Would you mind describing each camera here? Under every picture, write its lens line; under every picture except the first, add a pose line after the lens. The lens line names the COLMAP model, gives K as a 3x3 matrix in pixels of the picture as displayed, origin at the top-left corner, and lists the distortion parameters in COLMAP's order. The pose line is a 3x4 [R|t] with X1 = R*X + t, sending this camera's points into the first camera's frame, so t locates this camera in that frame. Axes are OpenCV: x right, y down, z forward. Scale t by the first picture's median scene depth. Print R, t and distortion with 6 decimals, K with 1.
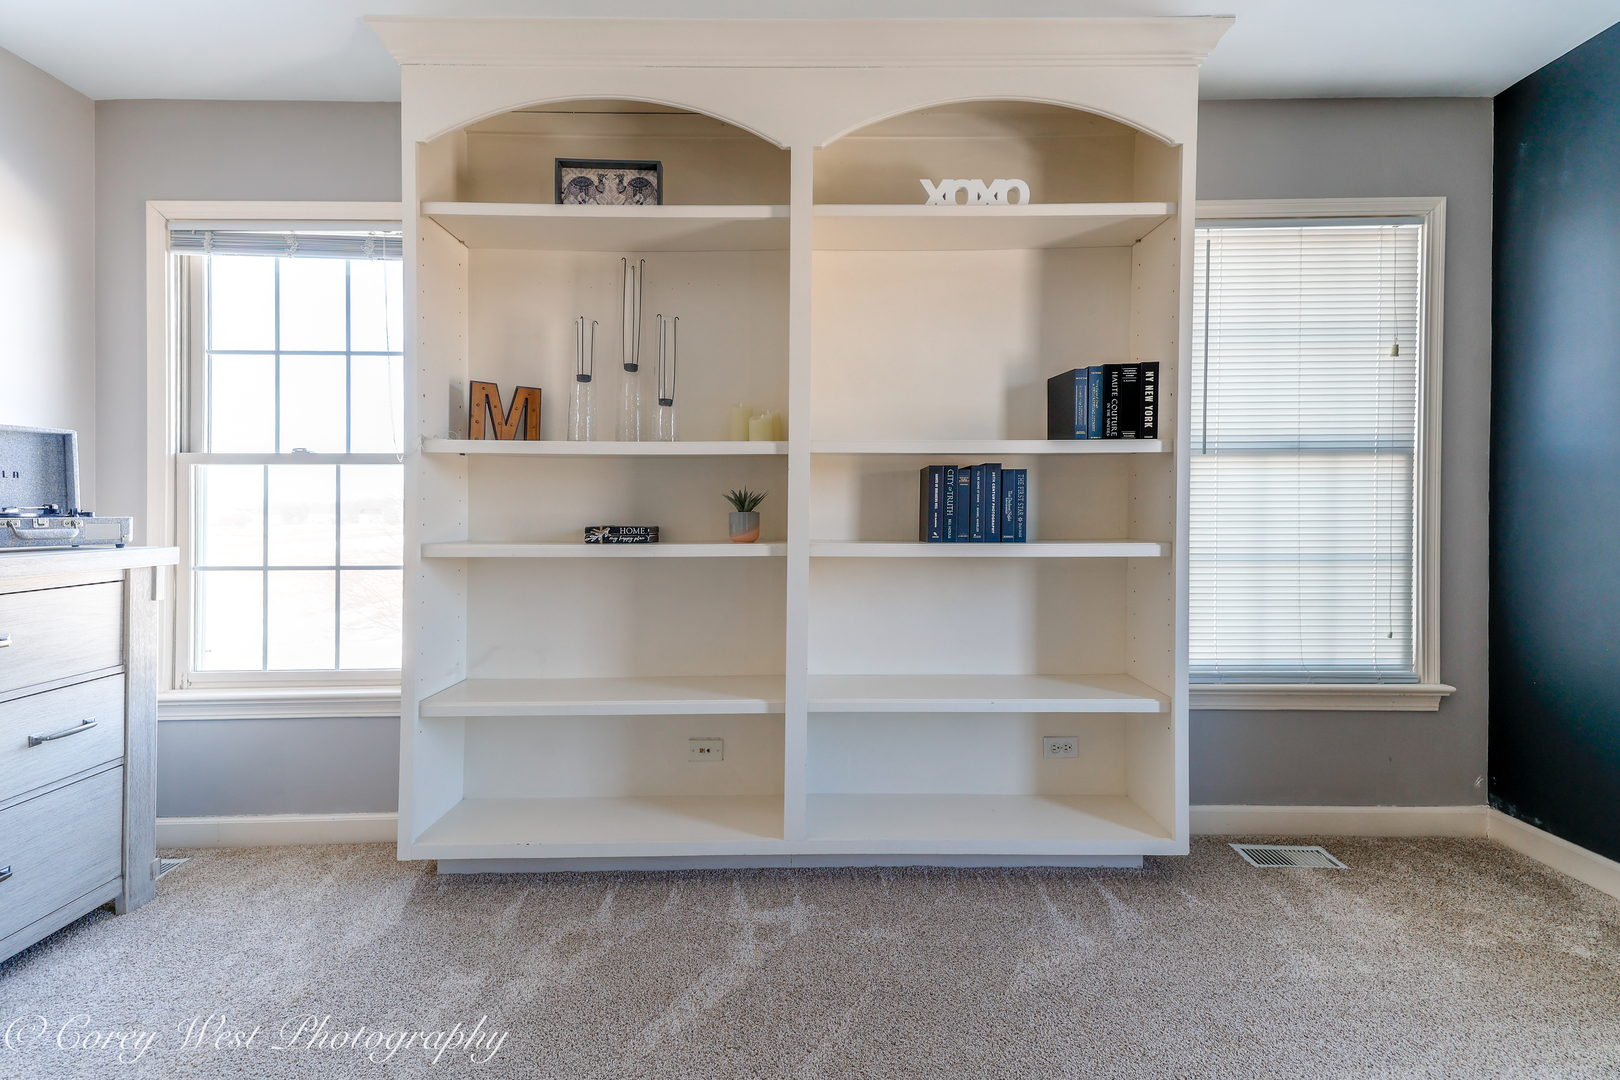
lens RADIAL K [[743.2, 0, 805.9], [0, 743.2, 518.4], [0, 0, 1]] dist [0.017909, -0.000523]
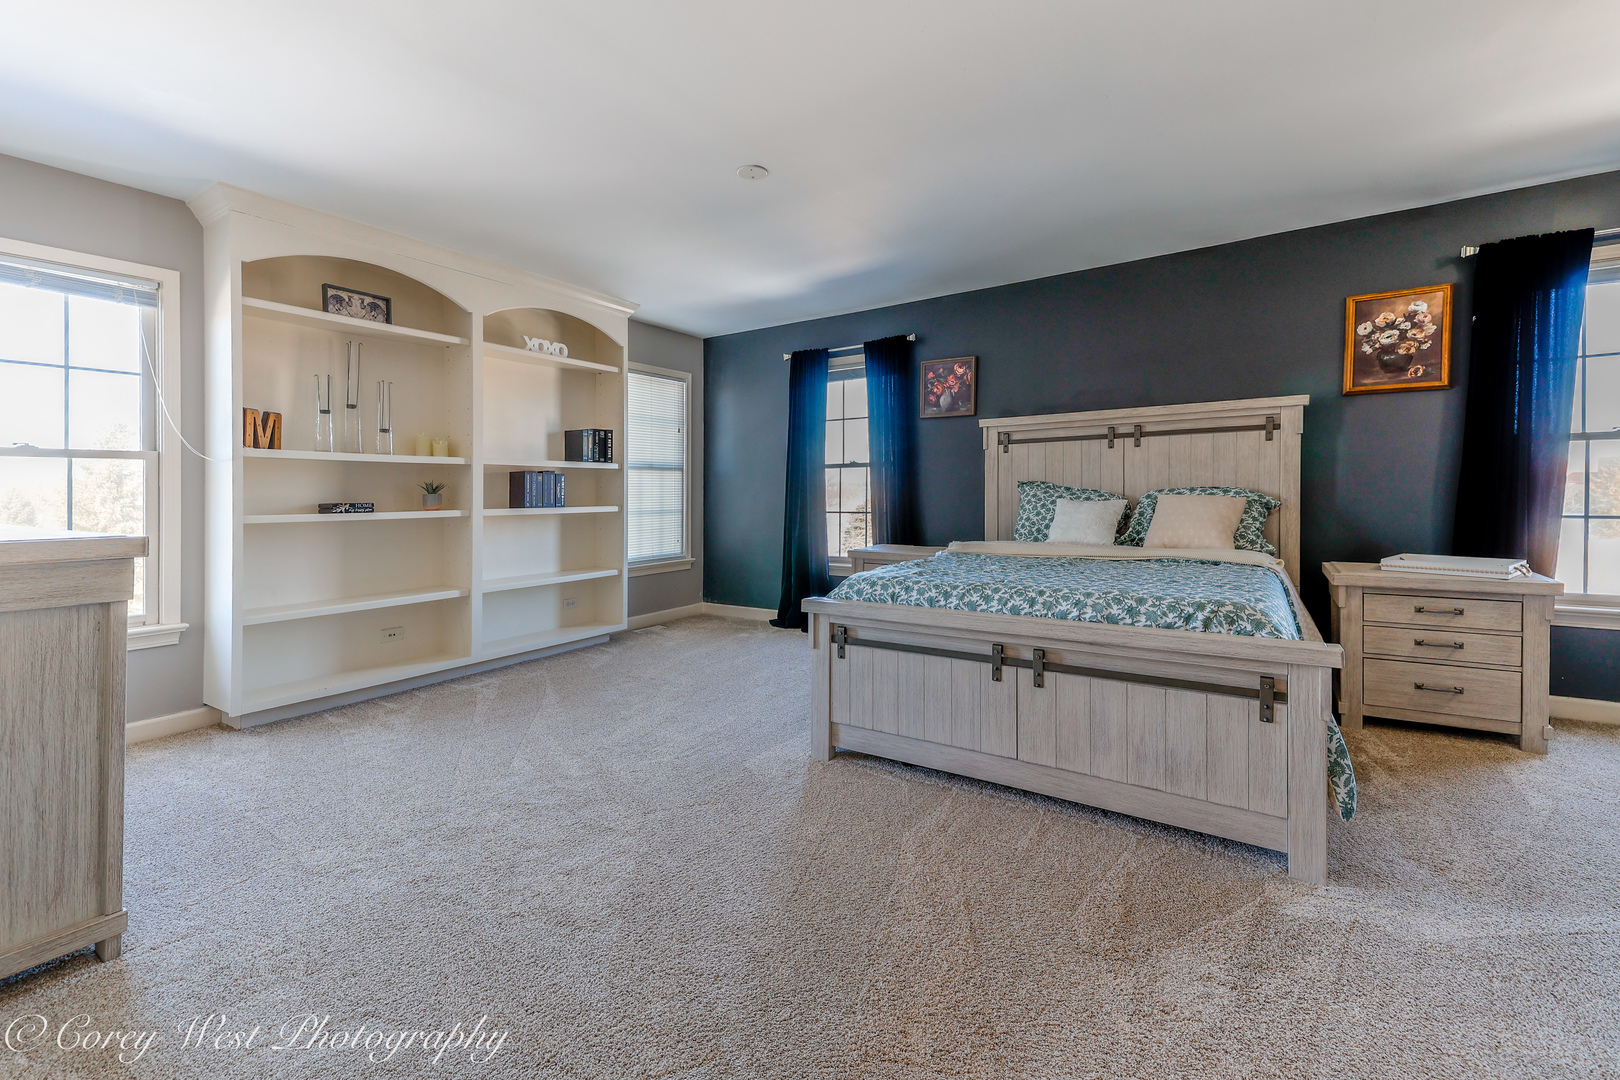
lens RADIAL K [[688.2, 0, 803.4], [0, 688.2, 510.9], [0, 0, 1]] dist [0.018699, 0.000000]
pose [[0.568850, -0.024223, 0.822085, -0.976884], [0.011672, 0.999703, 0.021381, 0.007575], [-0.822359, -0.002567, 0.568964, -0.735305]]
